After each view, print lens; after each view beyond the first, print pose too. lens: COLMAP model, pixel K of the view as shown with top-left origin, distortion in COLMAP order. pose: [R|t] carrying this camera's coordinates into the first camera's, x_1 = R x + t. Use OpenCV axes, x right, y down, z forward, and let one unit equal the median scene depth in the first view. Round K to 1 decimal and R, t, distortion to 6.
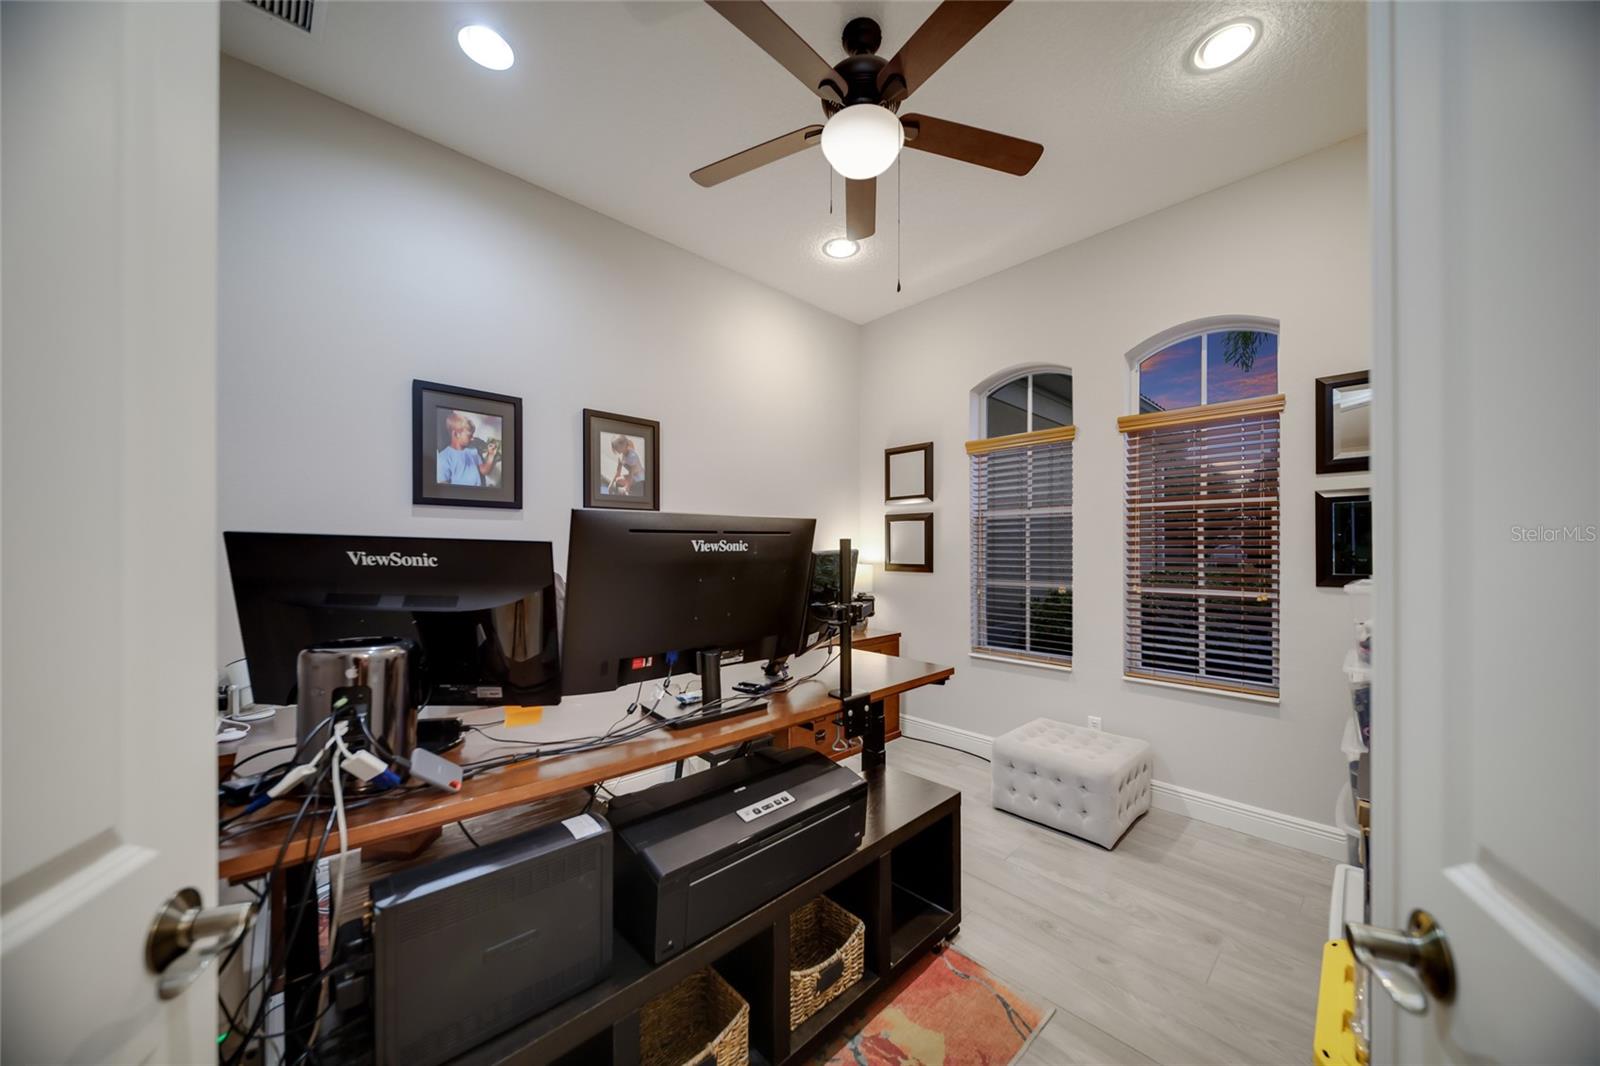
lens RADIAL K [[537.5, 0, 801.4], [0, 537.5, 542.3], [0, 0, 1]] dist [0.000032, -0.000001]
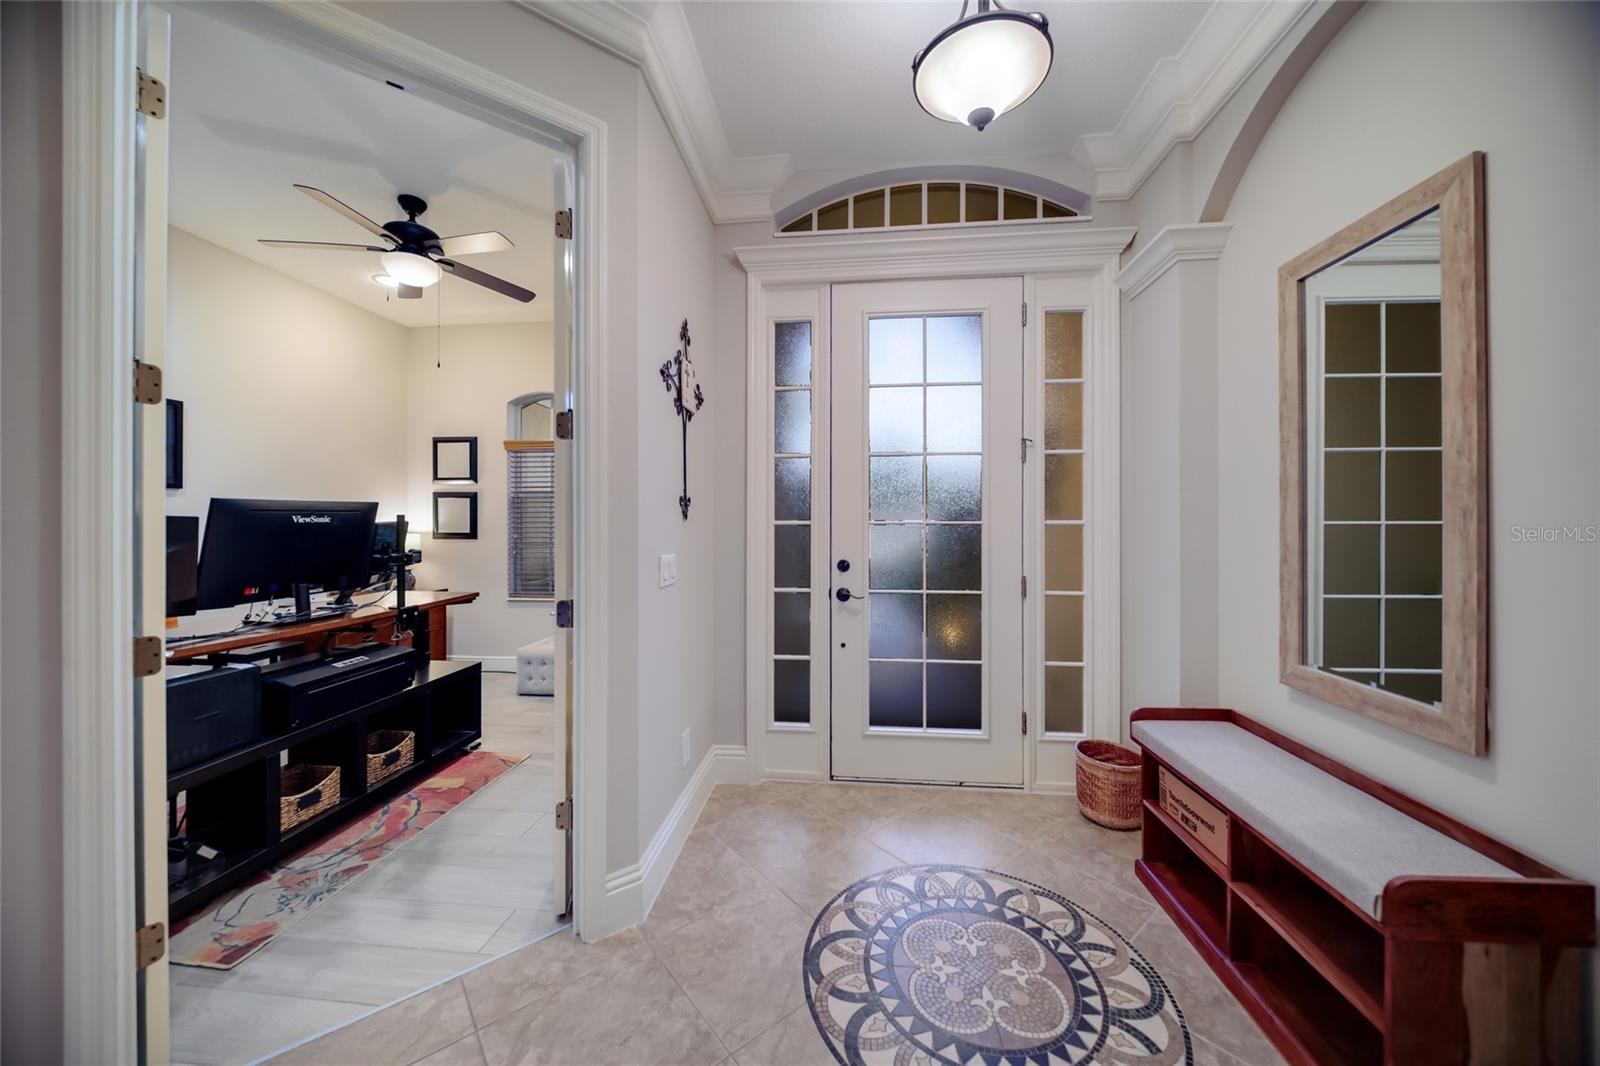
lens RADIAL K [[580.6, 0, 809.9], [0, 580.6, 518.5], [0, 0, 1]] dist [-0.000545, -0.000626]
pose [[0.751075, -0.001300, 0.660216, -0.142099], [-0.004607, 0.999963, 0.007211, -0.012479], [-0.660201, -0.008458, 0.751041, -1.105072]]
